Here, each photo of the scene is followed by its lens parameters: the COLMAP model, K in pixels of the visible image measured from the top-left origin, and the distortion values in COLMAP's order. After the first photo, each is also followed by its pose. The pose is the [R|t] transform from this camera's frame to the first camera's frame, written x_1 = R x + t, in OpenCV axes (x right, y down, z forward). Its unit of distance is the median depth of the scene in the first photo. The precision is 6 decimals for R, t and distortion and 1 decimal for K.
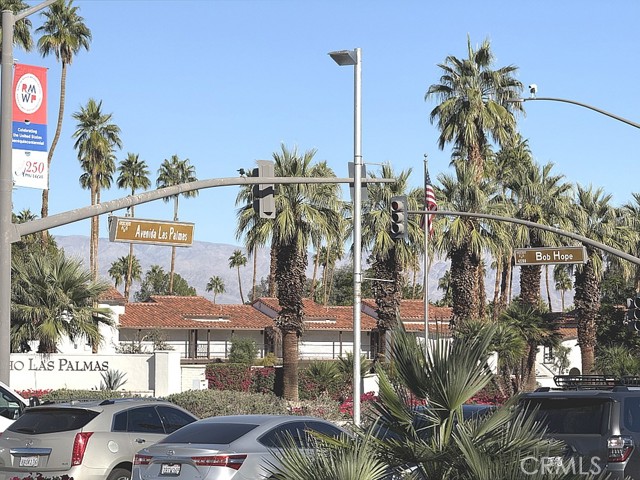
lens RADIAL K [[2249.8, 0, 320.1], [0, 2249.8, 240.5], [0, 0, 1]] dist [0.034437, 0.000000]
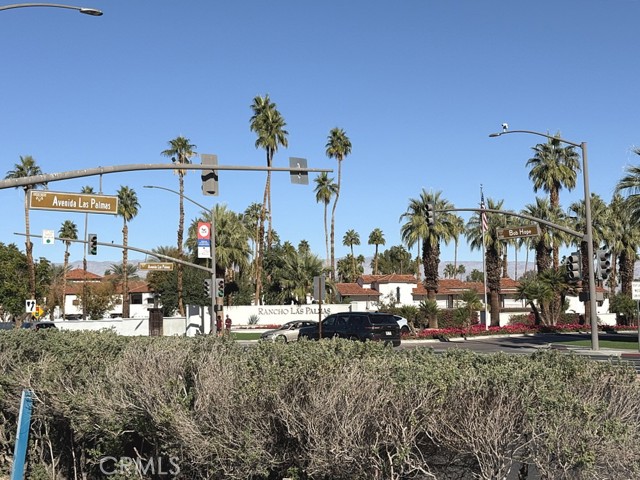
lens RADIAL K [[887.3, 0, 319.7], [0, 887.3, 238.2], [0, 0, 1]] dist [0.038104, 0.000000]
pose [[0.956402, -0.043187, -0.288844, 0.100153], [0.034090, 0.998754, -0.036455, 0.019367], [0.290058, 0.025019, 0.956682, 0.255386]]
